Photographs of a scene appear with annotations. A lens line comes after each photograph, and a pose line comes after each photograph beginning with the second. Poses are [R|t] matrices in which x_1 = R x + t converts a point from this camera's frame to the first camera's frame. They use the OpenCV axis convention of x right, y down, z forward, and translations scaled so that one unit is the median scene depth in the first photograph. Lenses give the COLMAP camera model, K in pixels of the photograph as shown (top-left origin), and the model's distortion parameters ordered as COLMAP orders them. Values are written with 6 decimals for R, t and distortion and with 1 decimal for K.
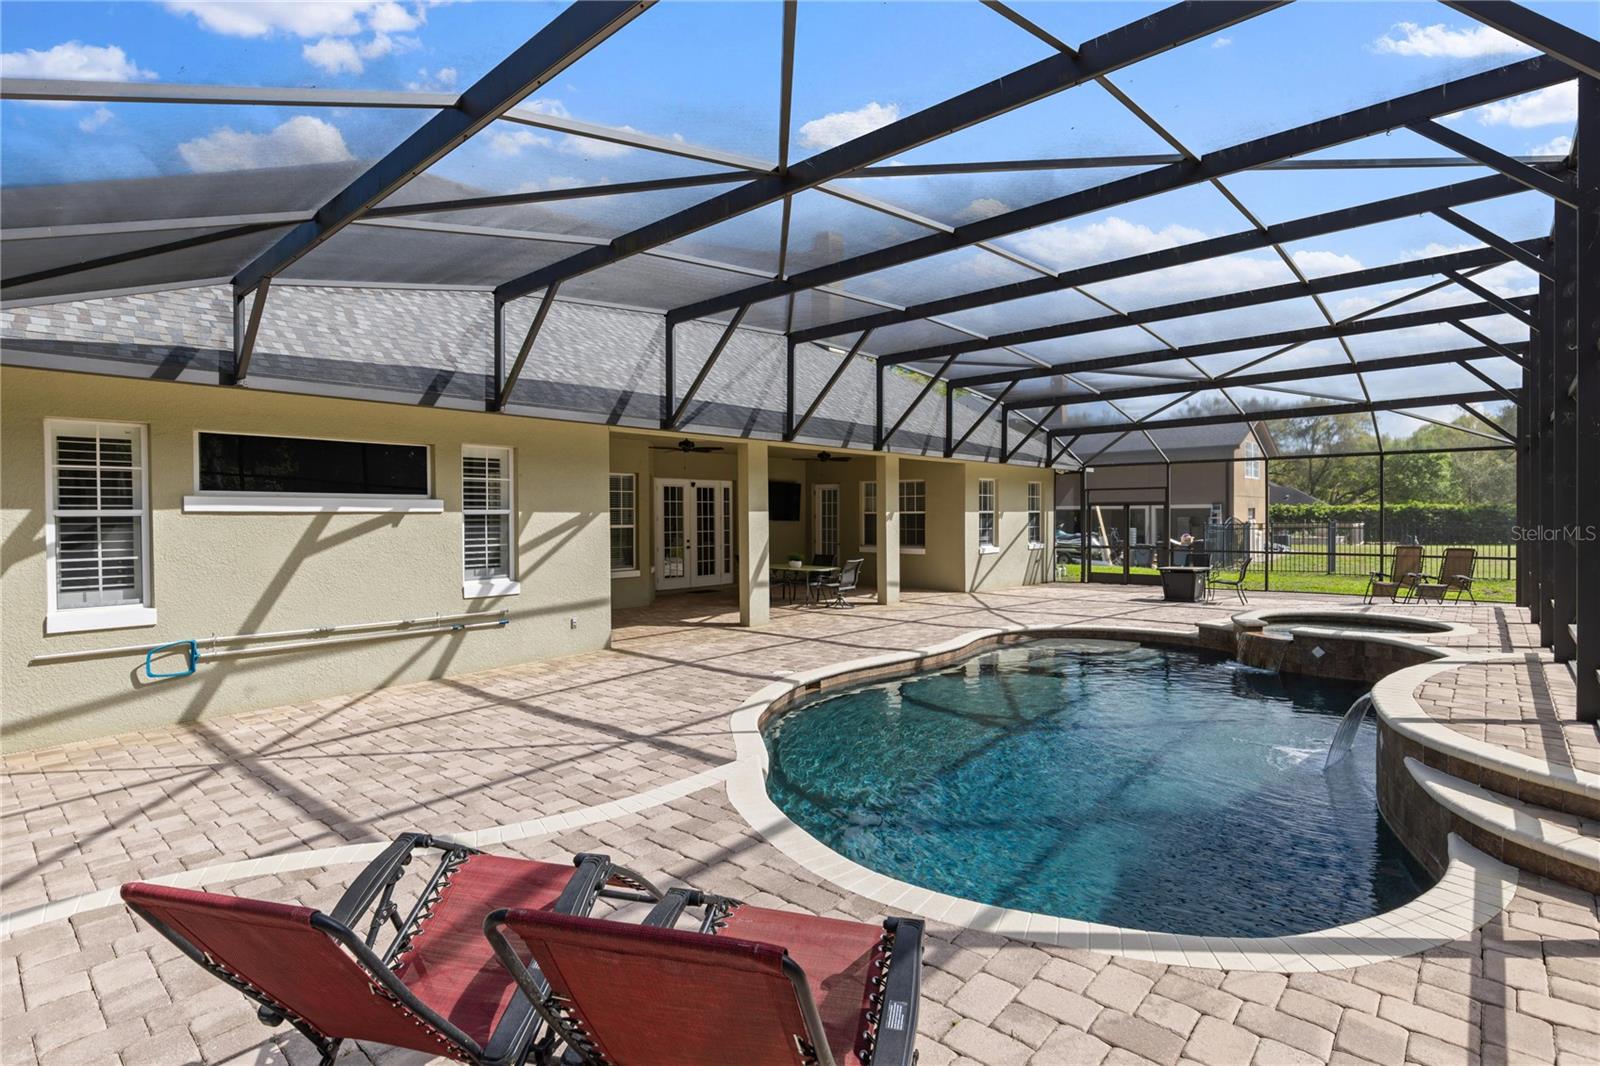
lens RADIAL K [[777.0, 0, 800.0], [0, 777.0, 533.0], [0, 0, 1]] dist [-0.005076, -0.000596]
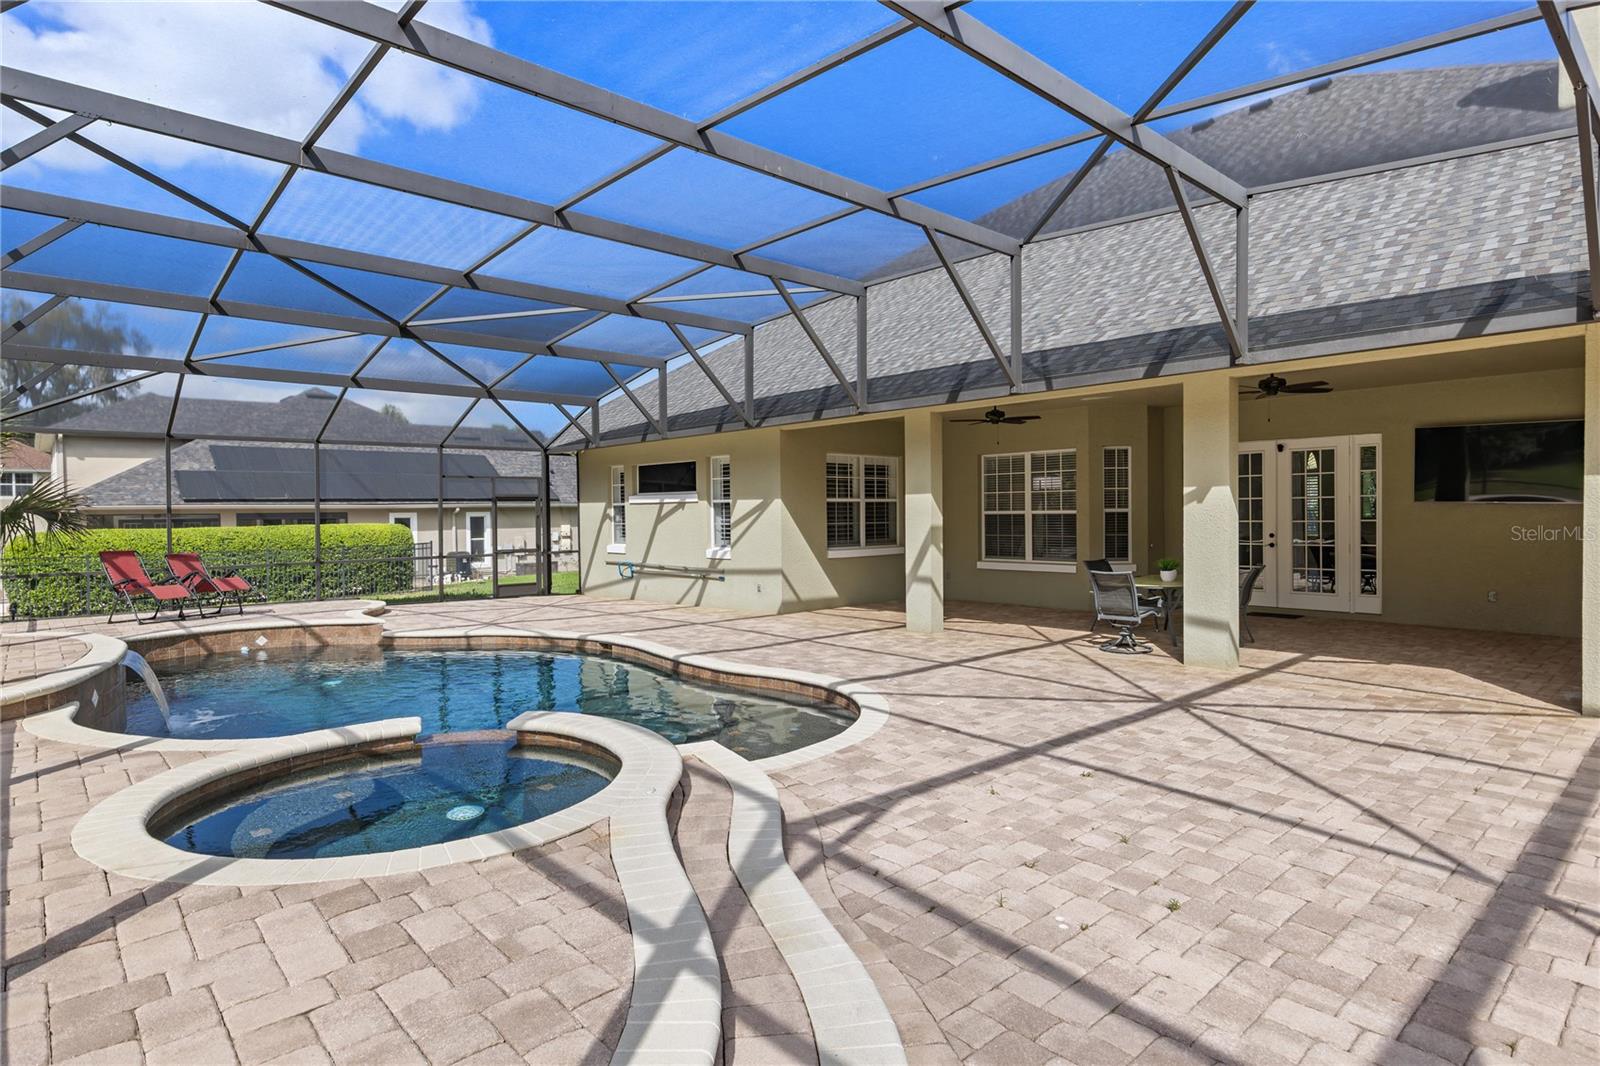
lens RADIAL K [[849.2, 0, 800.0], [0, 849.2, 533.0], [0, 0, 1]] dist [-0.000746, 0.000408]
pose [[-0.102192, 0.033076, -0.994215, 0.729911], [-0.011070, 0.999347, 0.034384, -0.013921], [0.994703, 0.014520, -0.101760, 0.816251]]
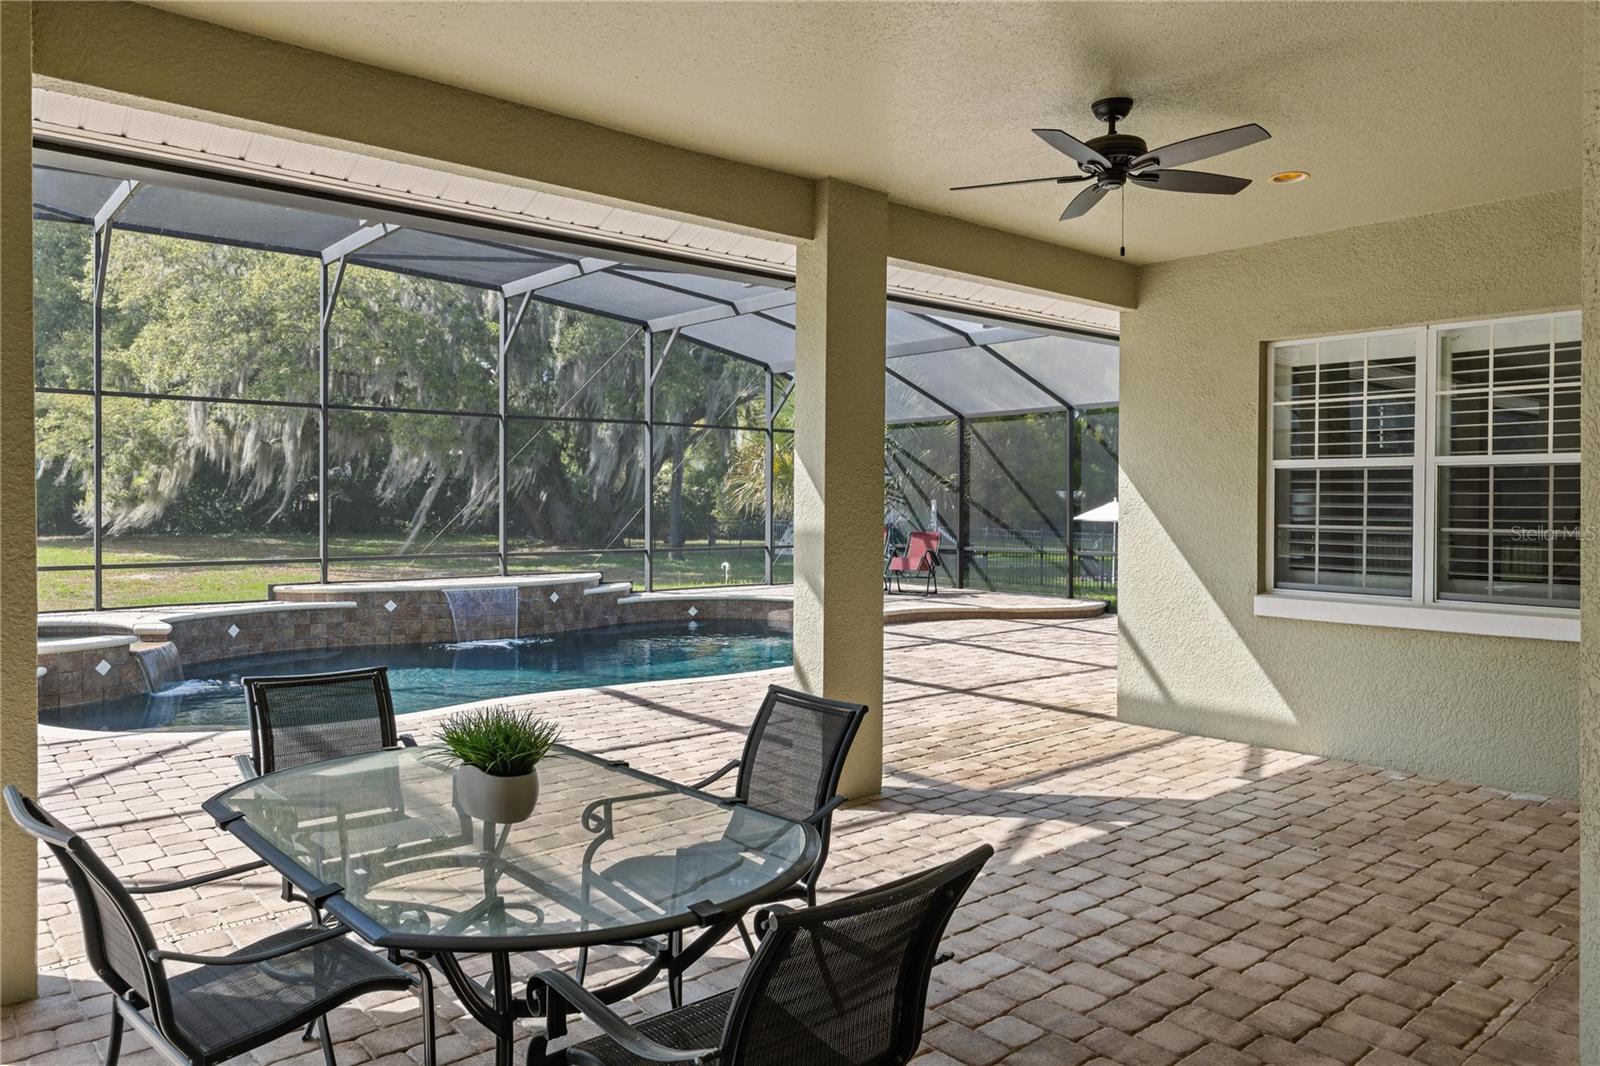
lens RADIAL K [[1067.8, 0, 800.0], [0, 1067.8, 533.0], [0, 0, 1]] dist [0.004005, -0.000032]
pose [[-0.992470, -0.000039, 0.122490, -0.083134], [0.005866, 0.998837, 0.047846, -0.012531], [-0.122349, 0.048205, -0.991316, 1.236559]]
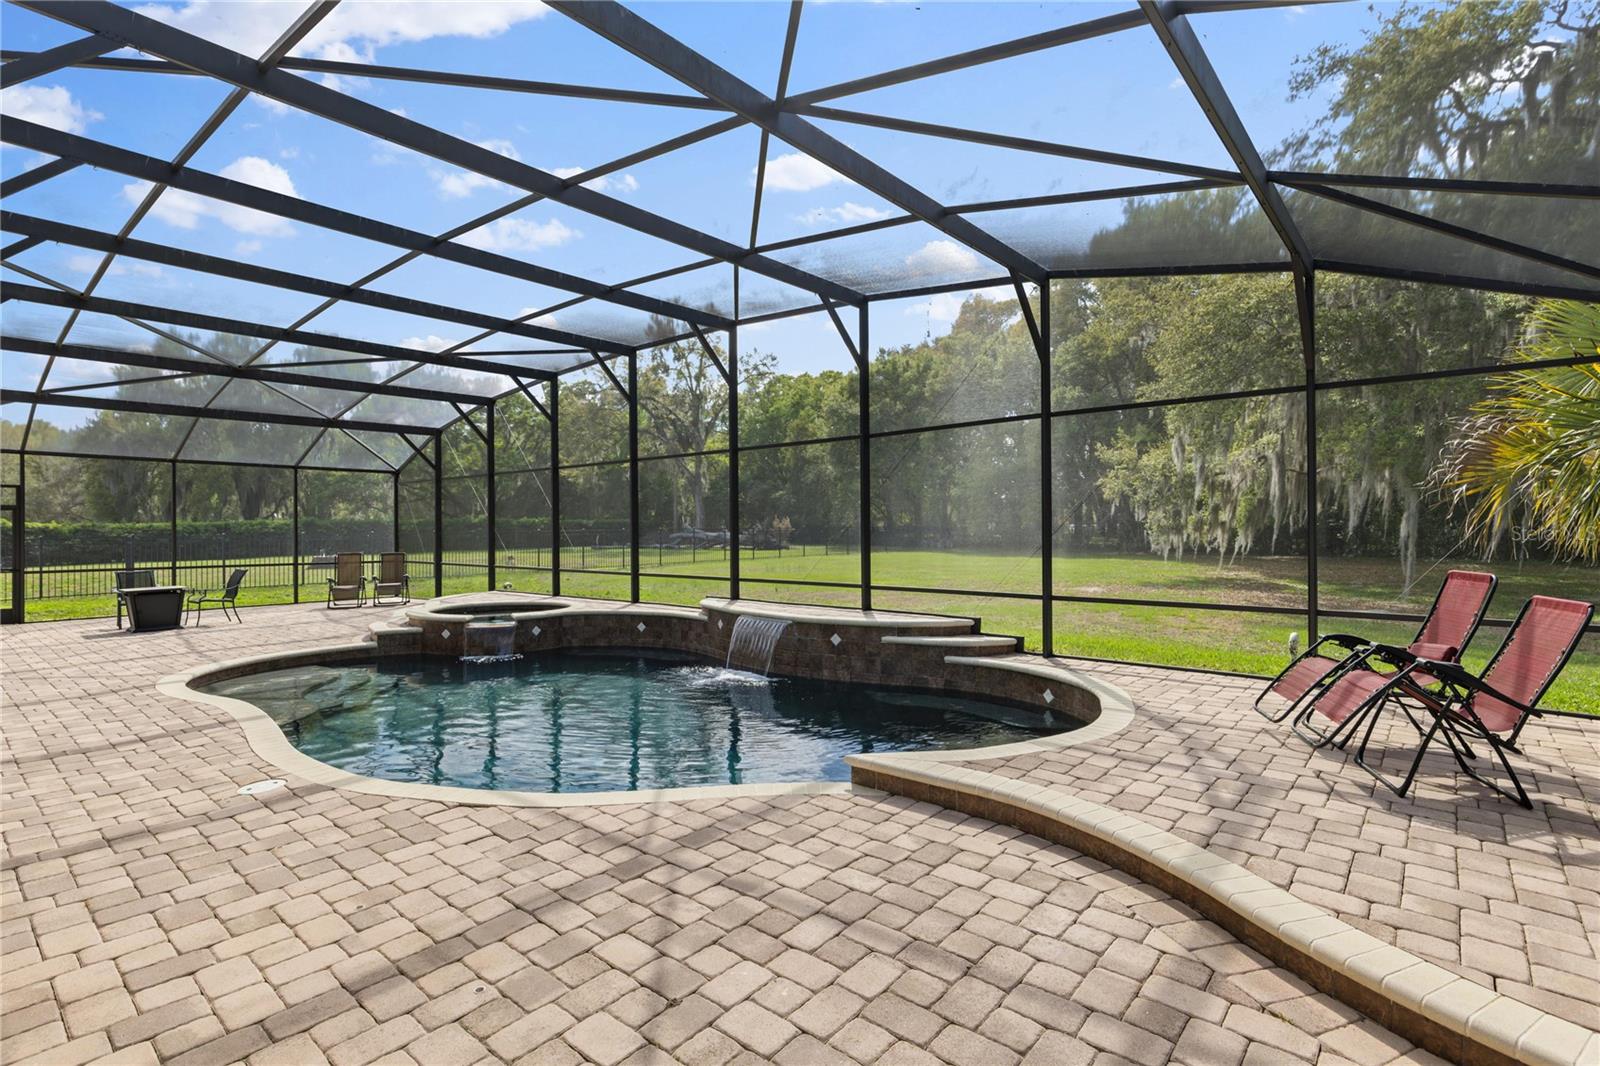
lens RADIAL K [[760.3, 0, 787.4], [0, 760.3, 533.6], [0, 0, 1]] dist [0.013124, -0.000310]
pose [[-0.020332, 0.005444, 0.999778, -0.329622], [0.025774, 0.999656, -0.004919, 0.009802], [-0.999461, 0.025668, -0.020465, 0.376052]]
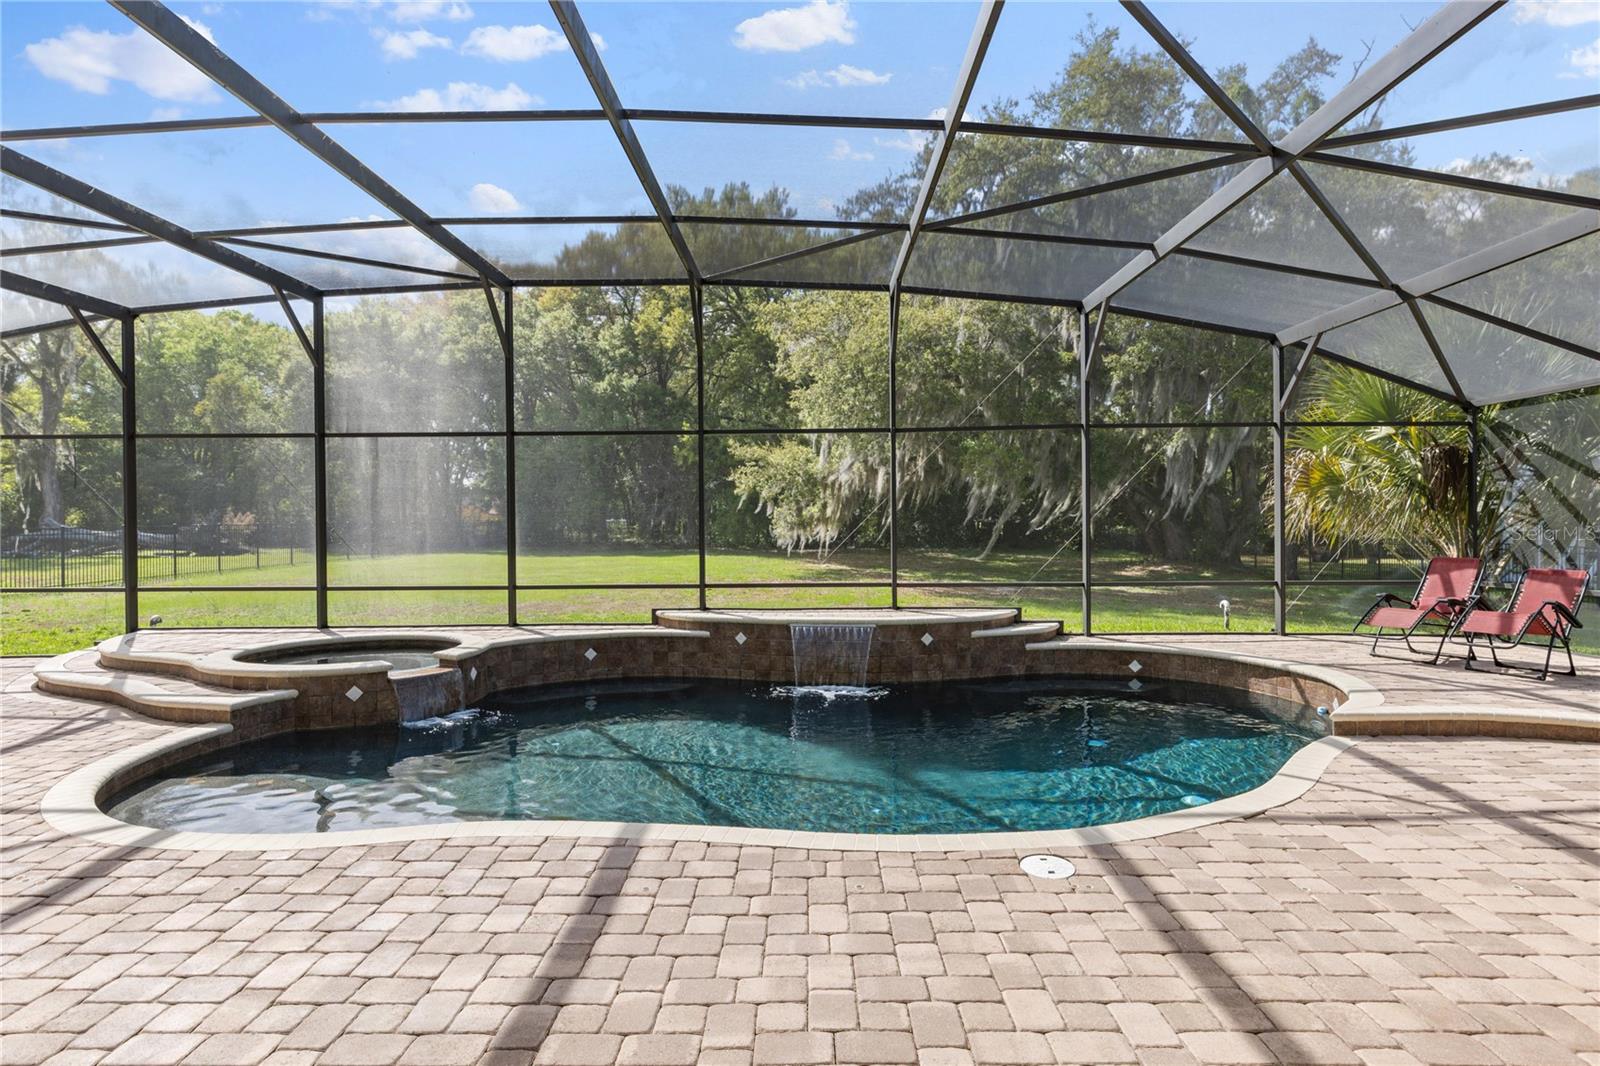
lens RADIAL K [[849.2, 0, 800.0], [0, 849.2, 533.0], [0, 0, 1]] dist [-0.000746, 0.000408]
pose [[-0.664309, 0.004018, 0.747447, -0.159459], [0.028095, 0.999413, 0.019596, -0.005221], [-0.746930, 0.034017, -0.664032, 0.814410]]
